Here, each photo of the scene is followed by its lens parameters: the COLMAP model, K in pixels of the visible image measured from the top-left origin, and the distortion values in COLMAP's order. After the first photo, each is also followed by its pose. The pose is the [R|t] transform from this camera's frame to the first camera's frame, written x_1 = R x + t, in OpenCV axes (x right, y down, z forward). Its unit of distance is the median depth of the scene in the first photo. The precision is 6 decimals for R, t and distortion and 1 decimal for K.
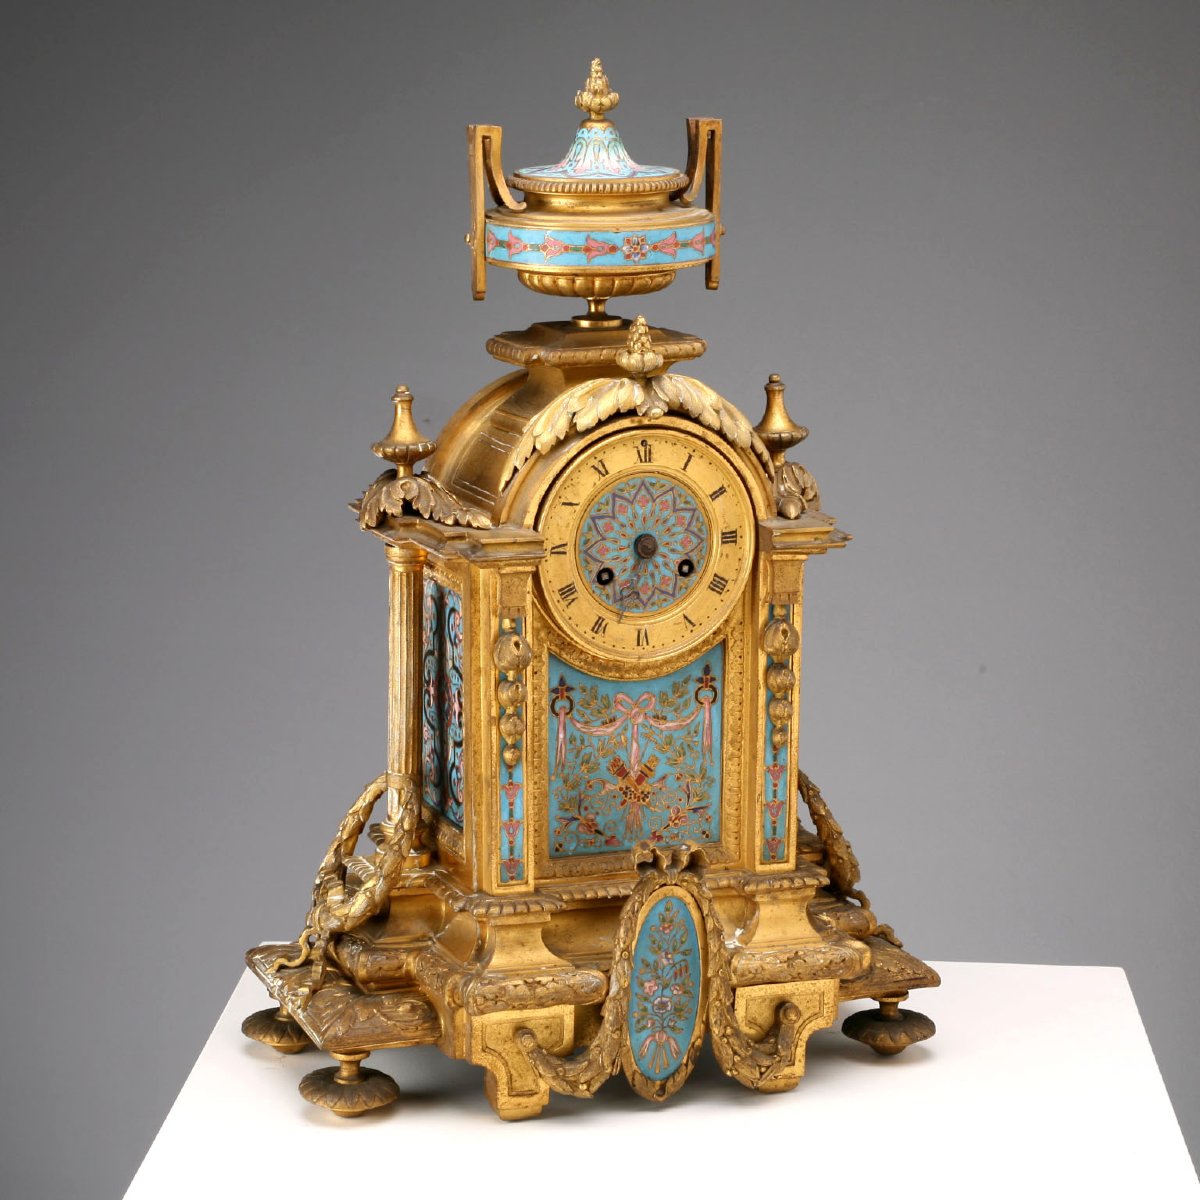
lens RADIAL K [[2806.1, 0, 598.1], [0, 2806.1, 593.5], [0, 0, 1]] dist [0.020667, 0.000000]
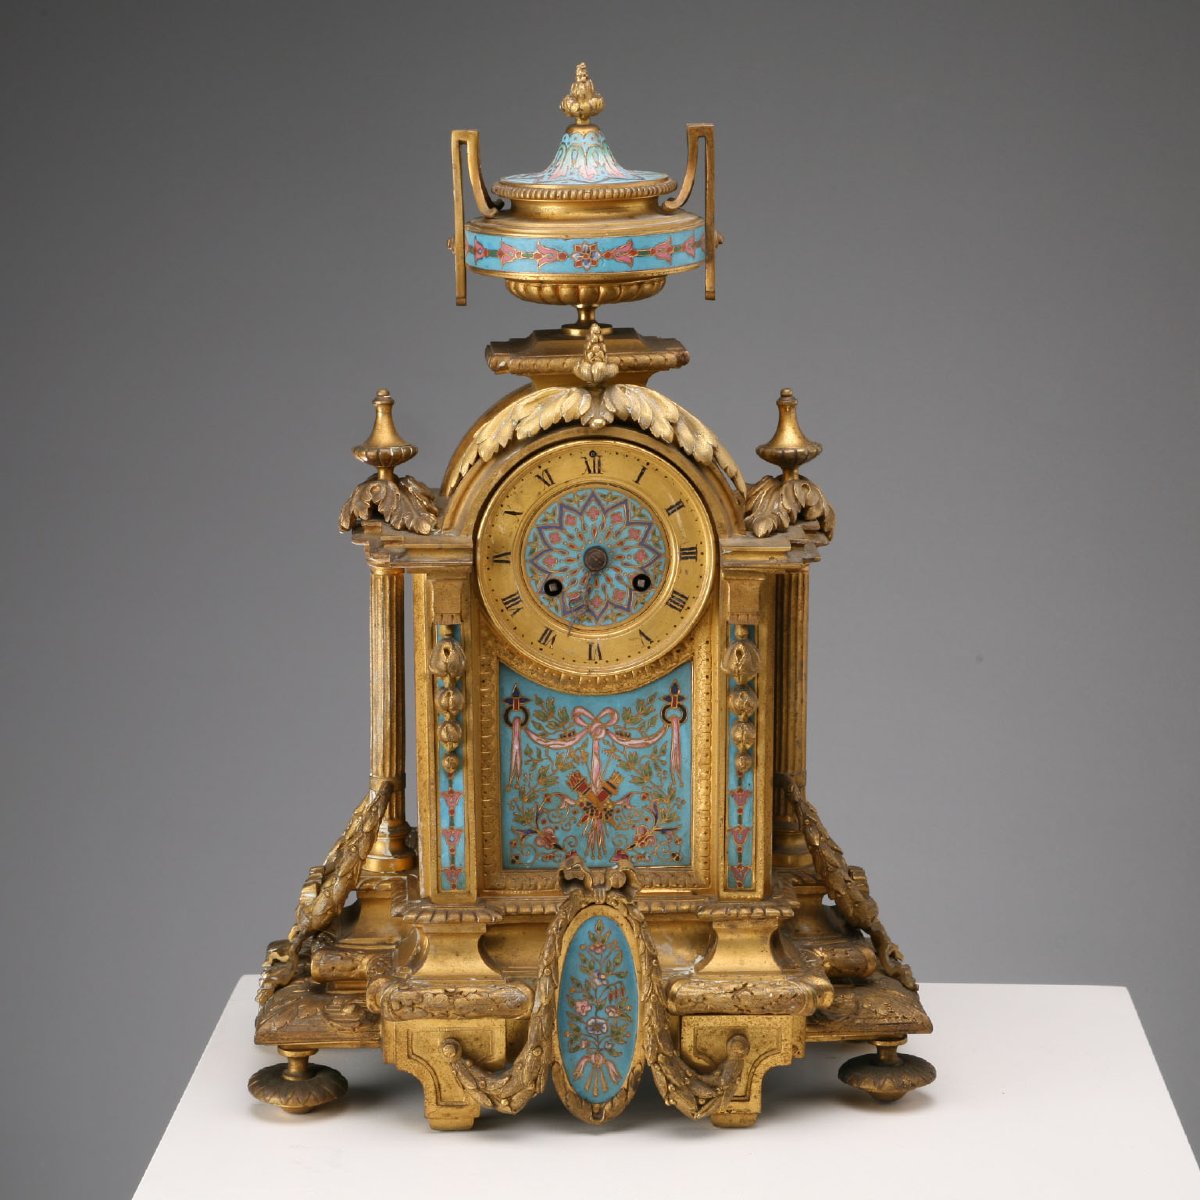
lens RADIAL K [[2848.2, 0, 560.9], [0, 2848.2, 601.3], [0, 0, 1]] dist [0.074294, 0.000000]
pose [[0.965620, 0.042791, -0.256412, 0.257962], [-0.043801, 0.999039, 0.001774, -0.003109], [0.256241, 0.009518, 0.966566, 0.030823]]
